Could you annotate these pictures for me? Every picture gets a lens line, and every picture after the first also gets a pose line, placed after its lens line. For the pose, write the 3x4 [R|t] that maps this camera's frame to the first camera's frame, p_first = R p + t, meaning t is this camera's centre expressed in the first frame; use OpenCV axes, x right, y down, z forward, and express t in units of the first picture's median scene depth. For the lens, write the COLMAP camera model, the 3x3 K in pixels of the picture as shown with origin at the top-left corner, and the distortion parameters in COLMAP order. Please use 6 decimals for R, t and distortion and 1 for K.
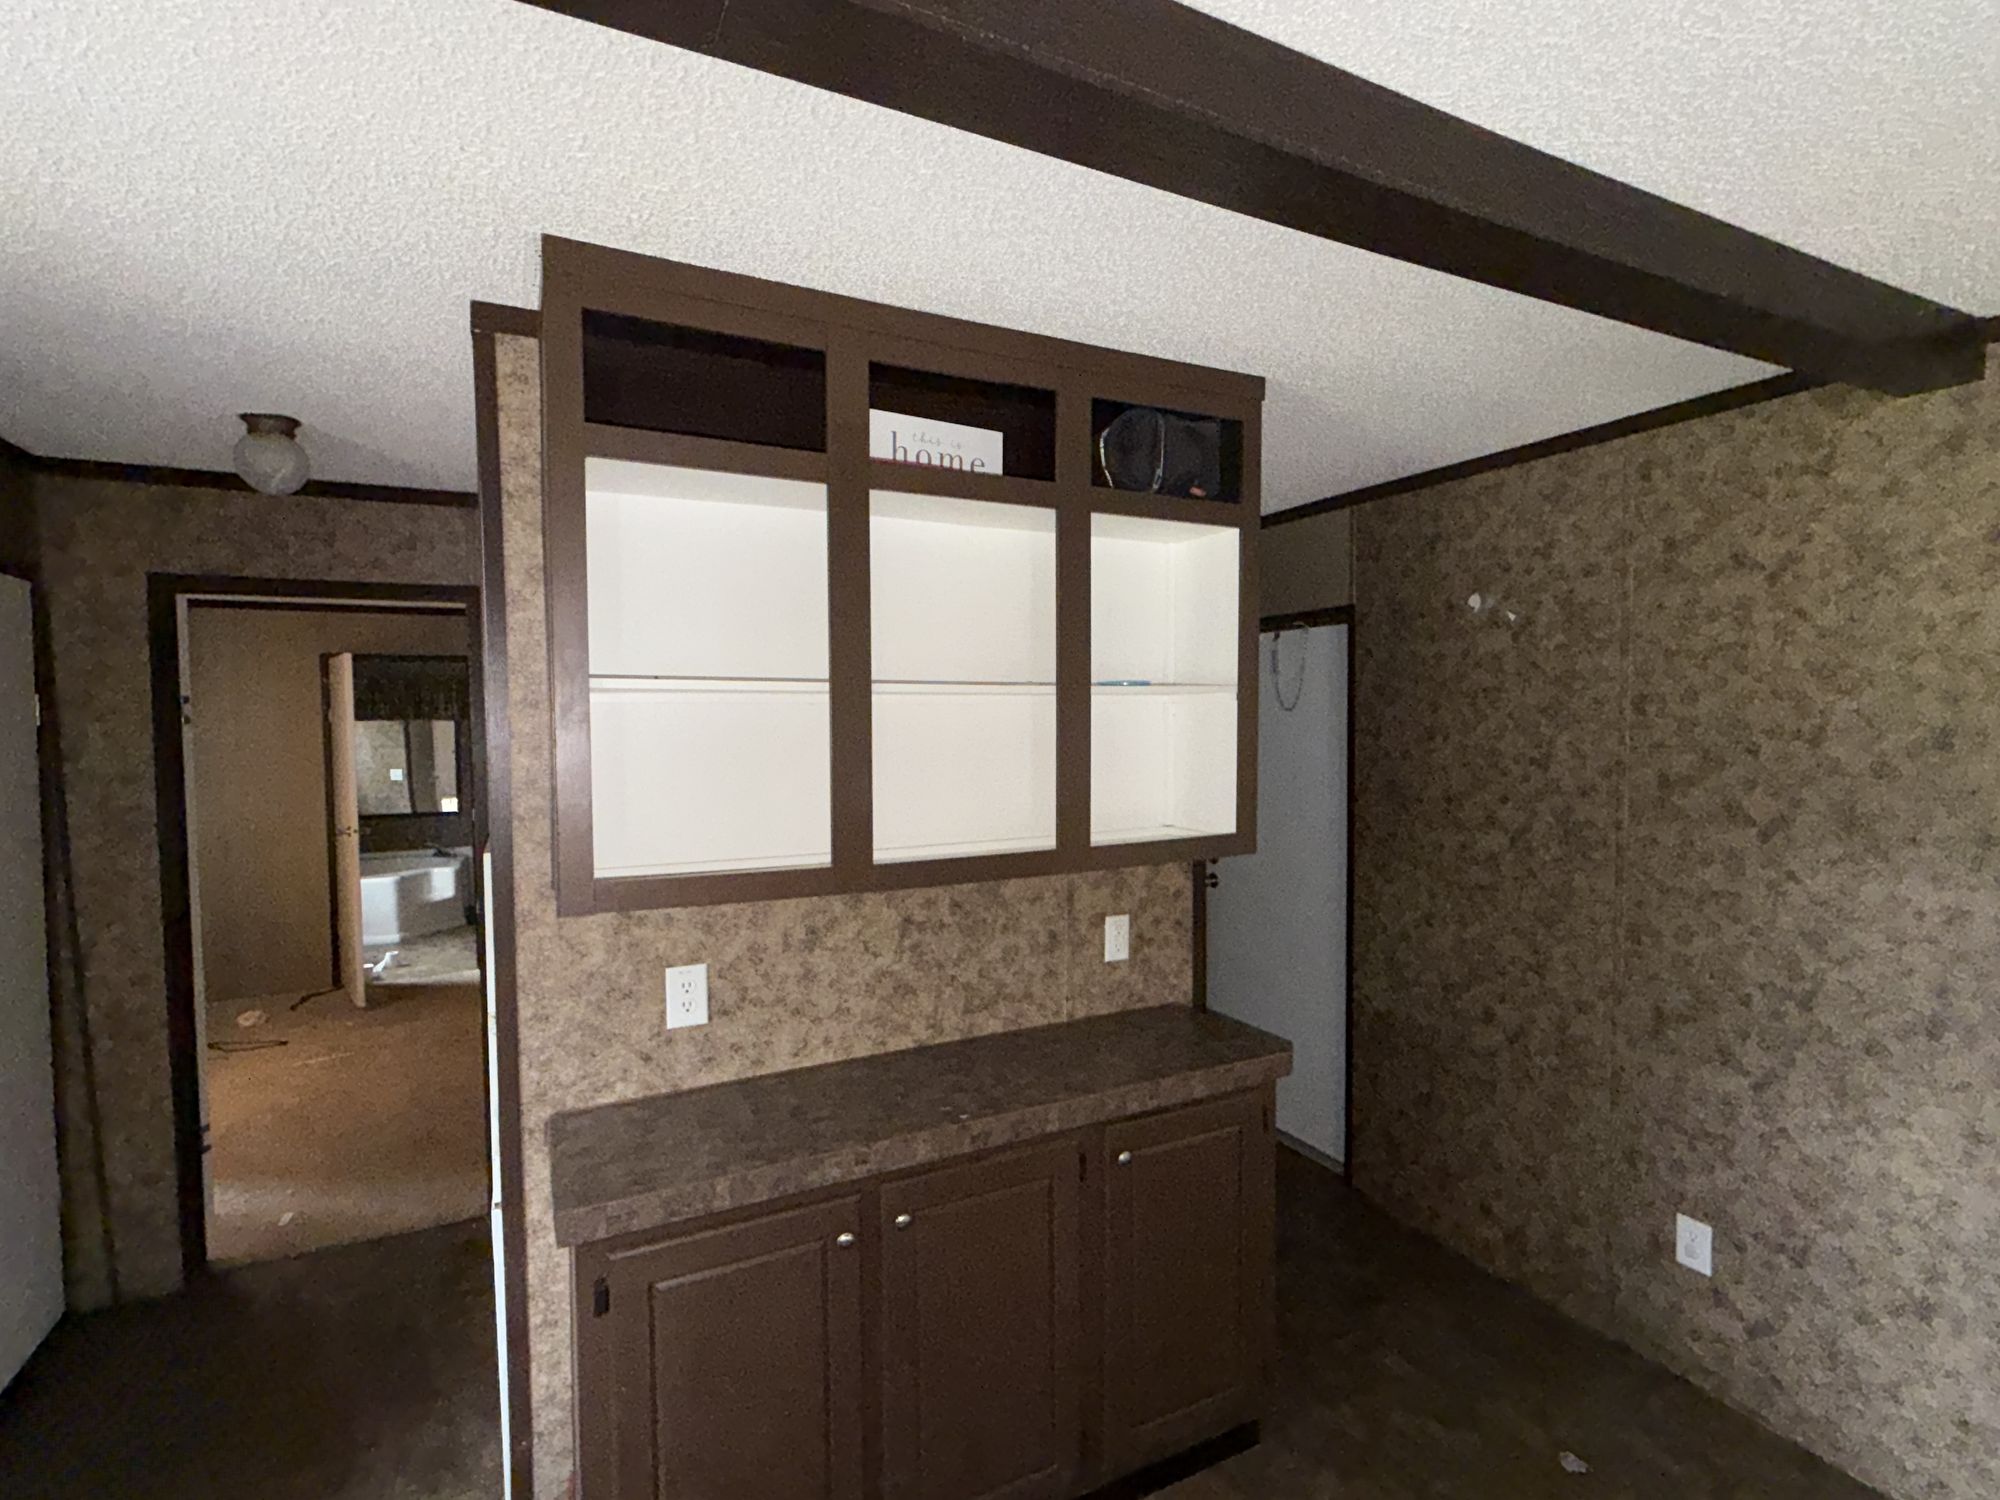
lens RADIAL K [[953.6, 0, 1004.9], [0, 953.6, 749.2], [0, 0, 1]] dist [0.002295, 0.000935]
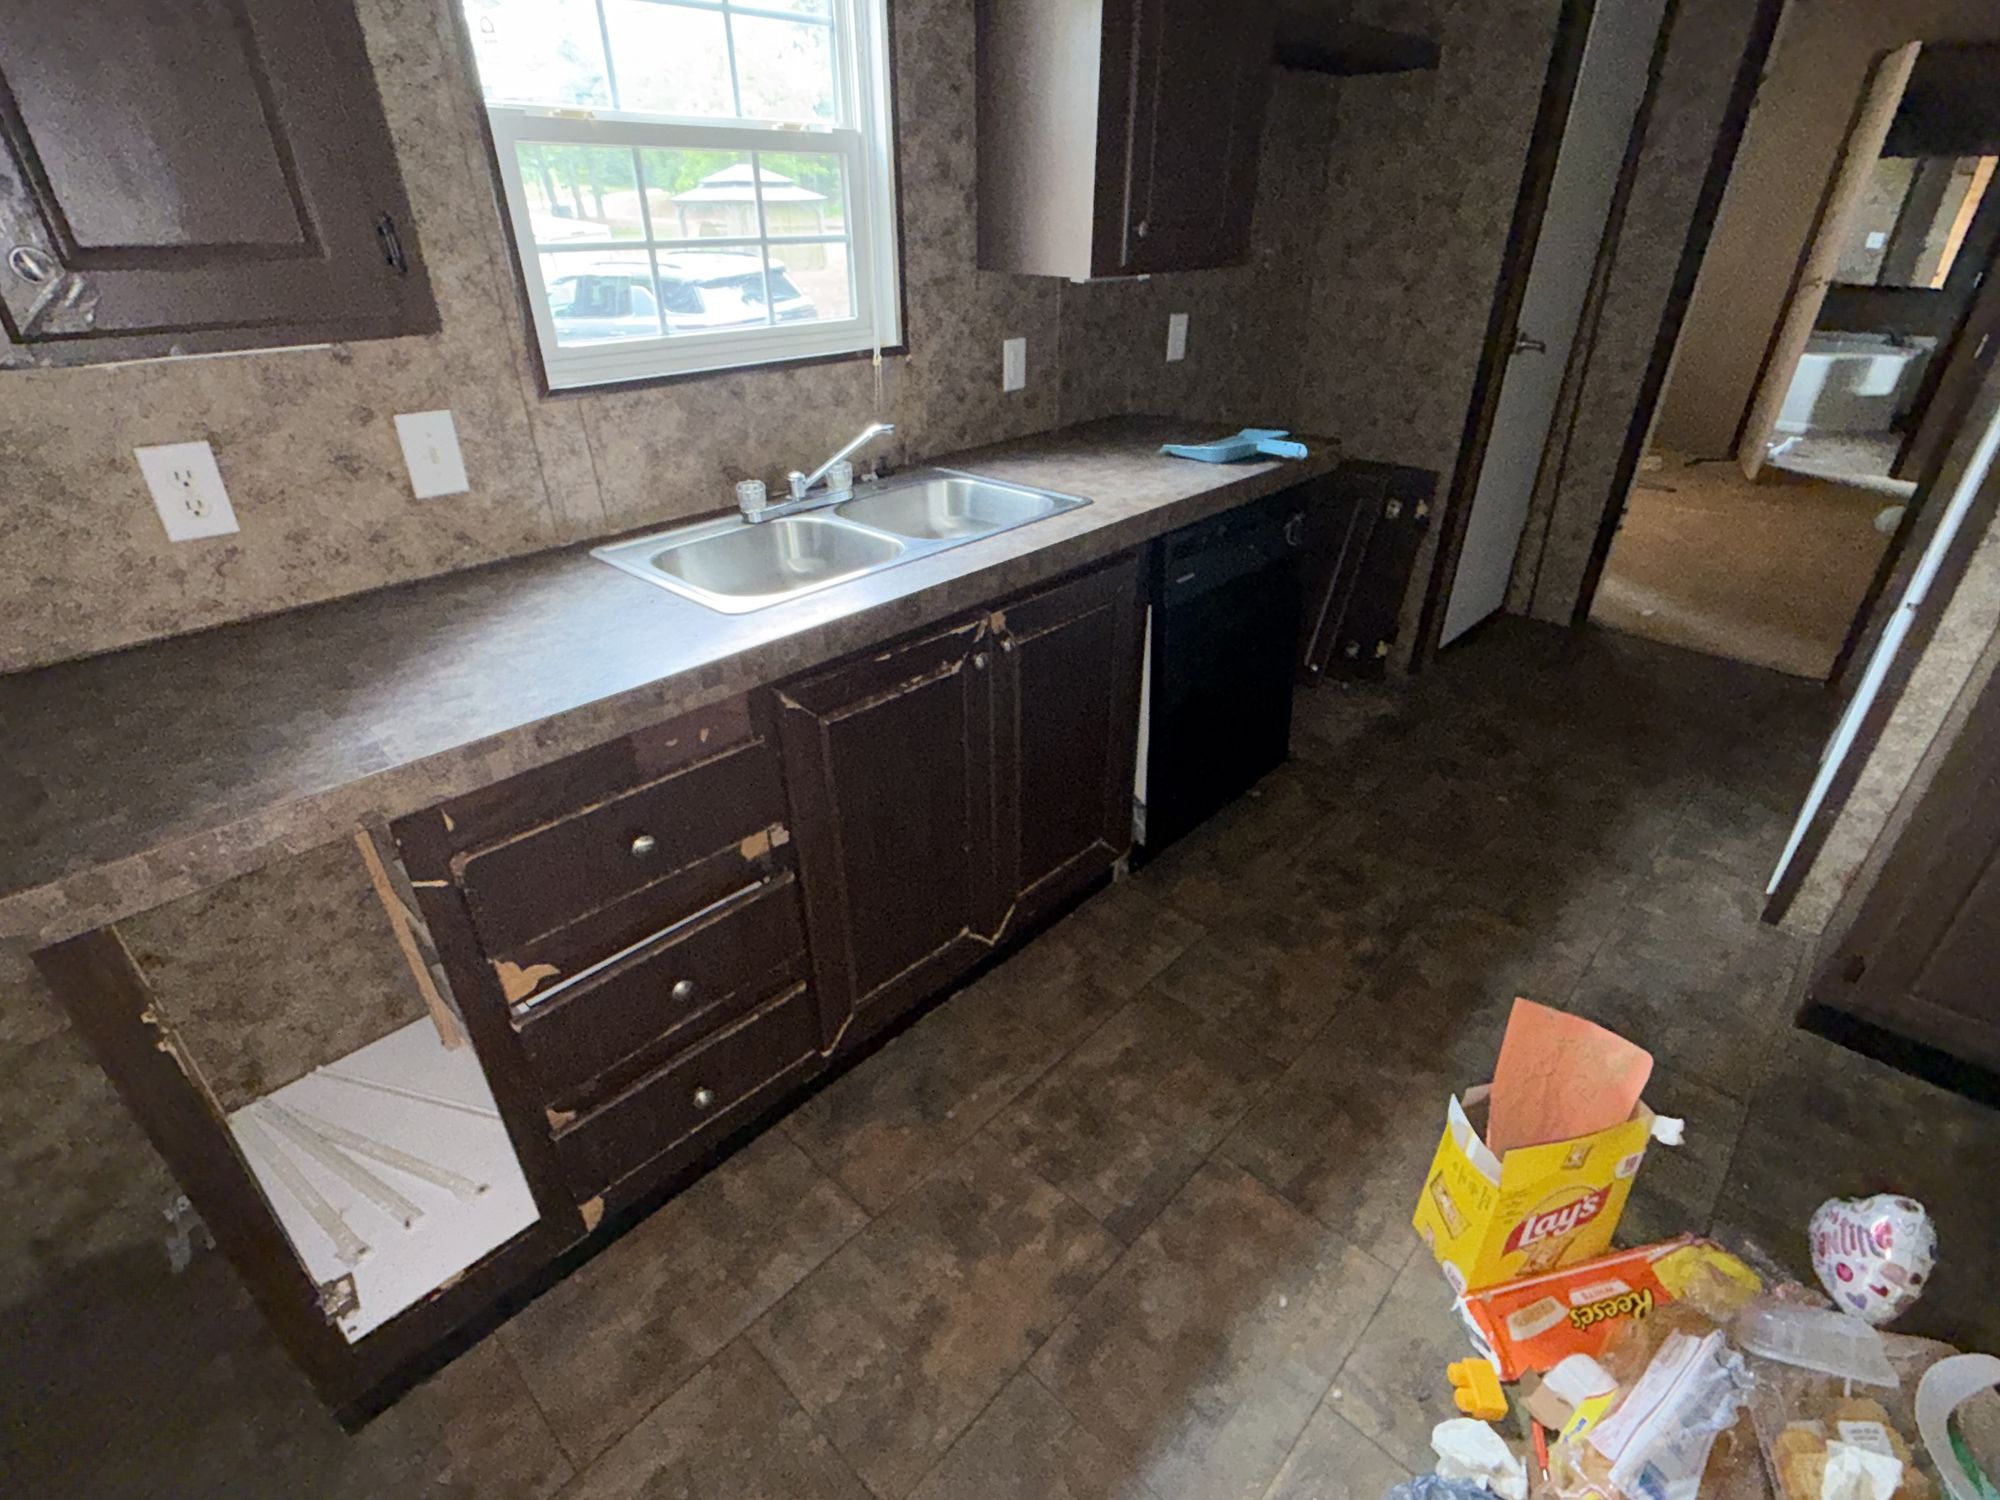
lens RADIAL K [[953.6, 0, 1005.9], [0, 953.6, 757.1], [0, 0, 1]] dist [0.002295, 0.000935]
pose [[0.336685, 0.479225, -0.810547, 0.030008], [-0.036960, 0.866865, 0.497170, 0.093444], [0.940892, -0.137432, 0.309572, -0.155155]]
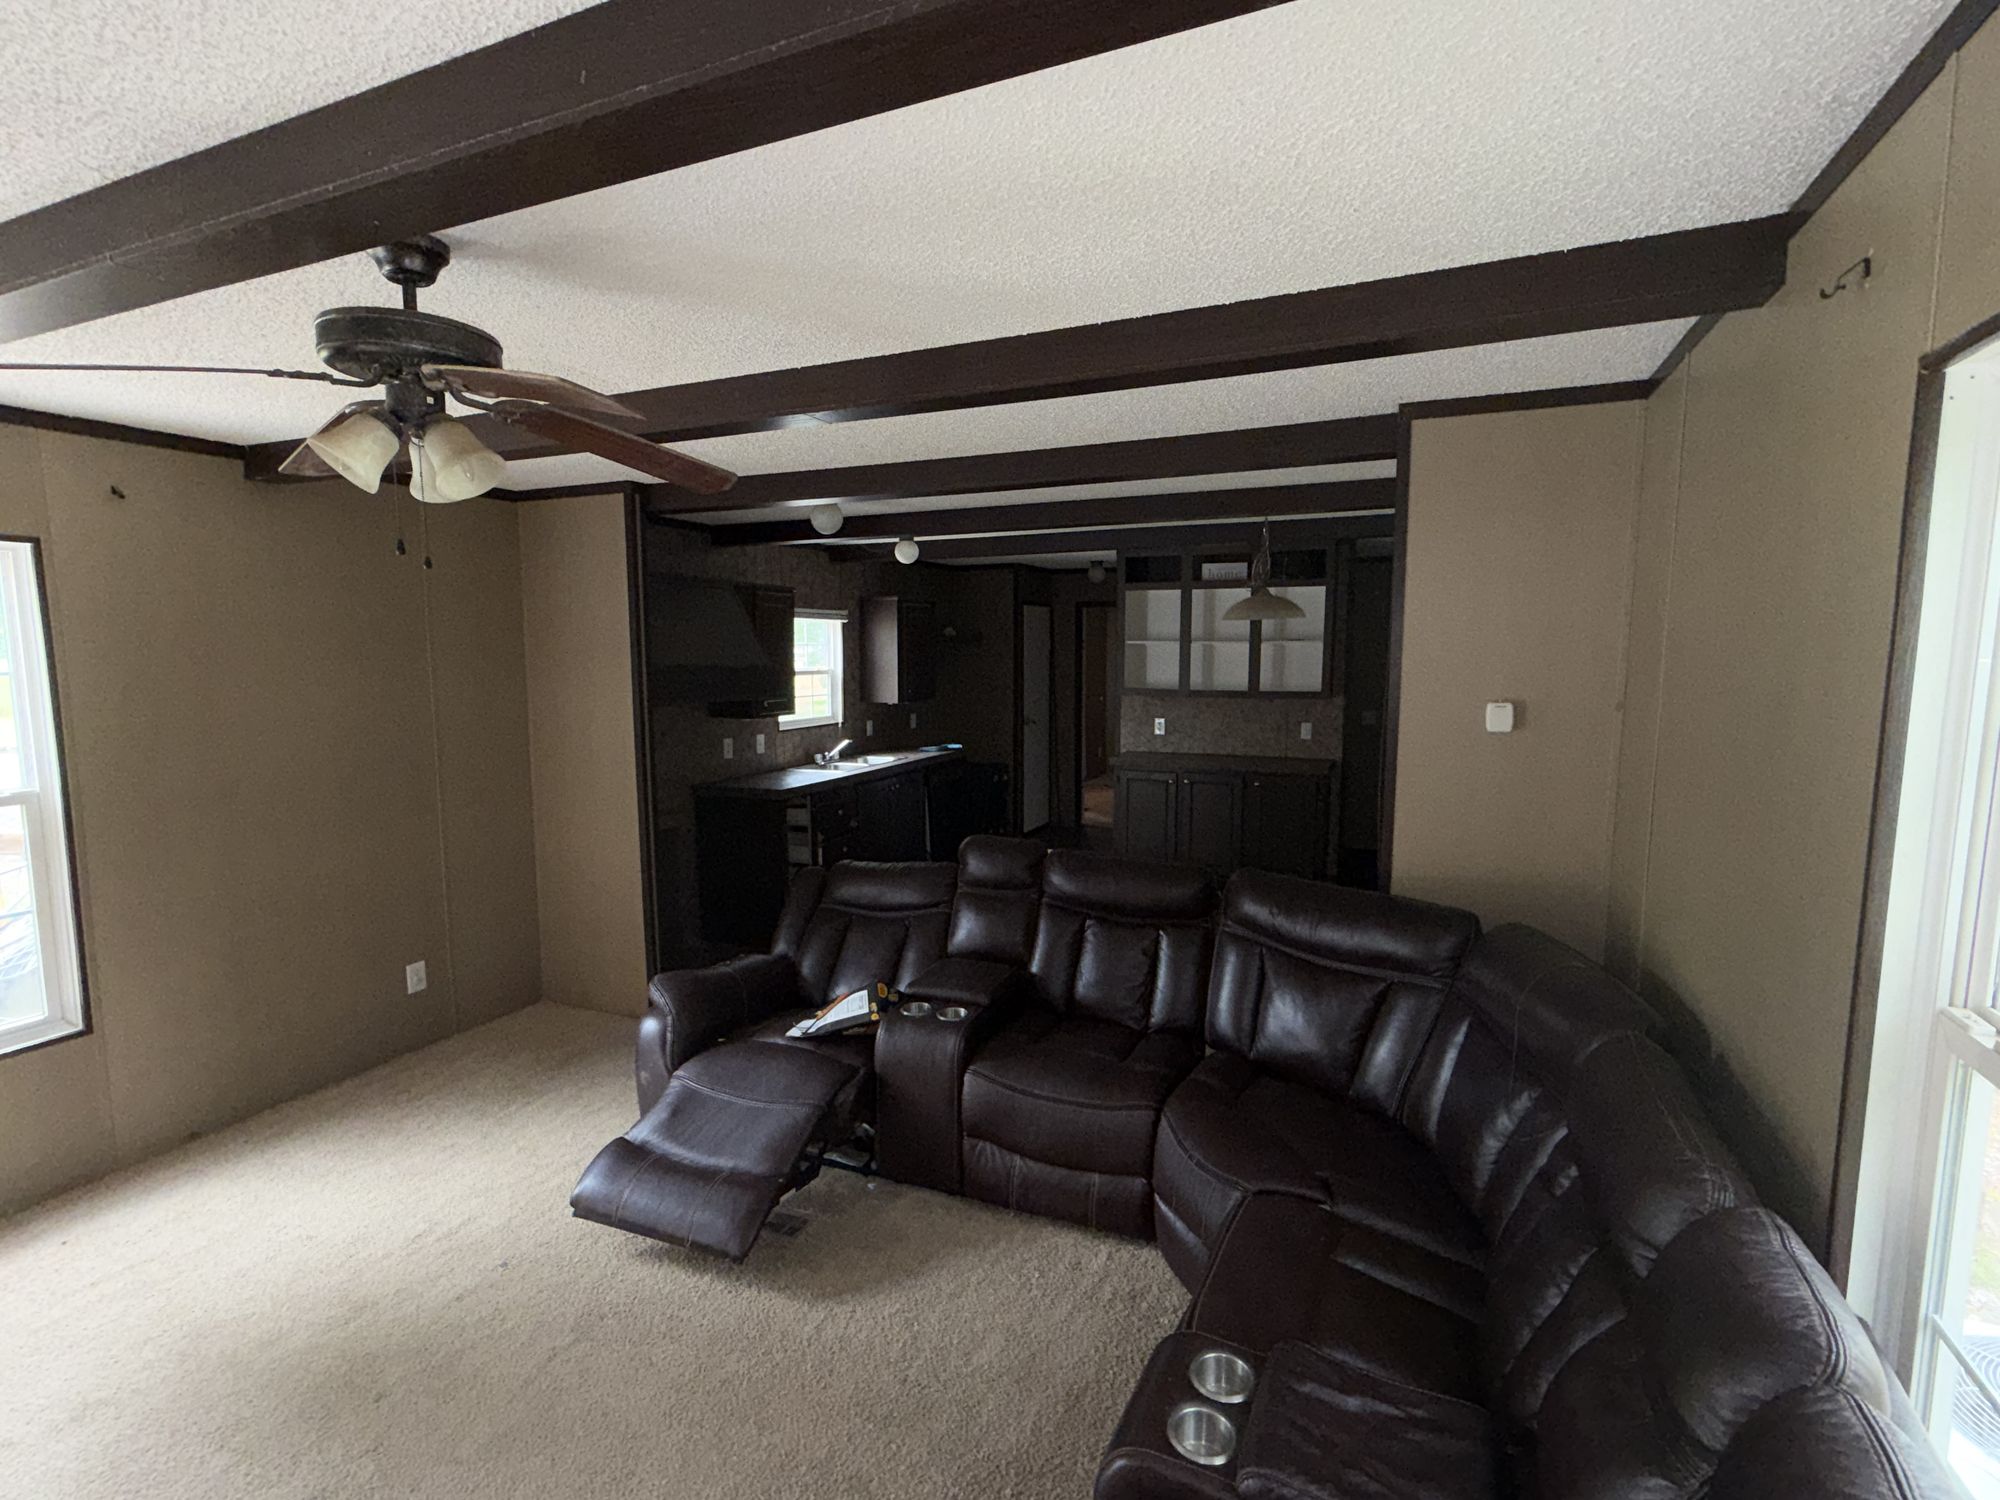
lens RADIAL K [[953.6, 0, 1002.7], [0, 953.6, 754.2], [0, 0, 1]] dist [0.002295, 0.000935]
pose [[0.635716, 0.090123, -0.766644, 1.390725], [-0.030490, 0.995318, 0.091722, 0.031693], [0.771321, -0.034934, 0.635487, -1.188612]]
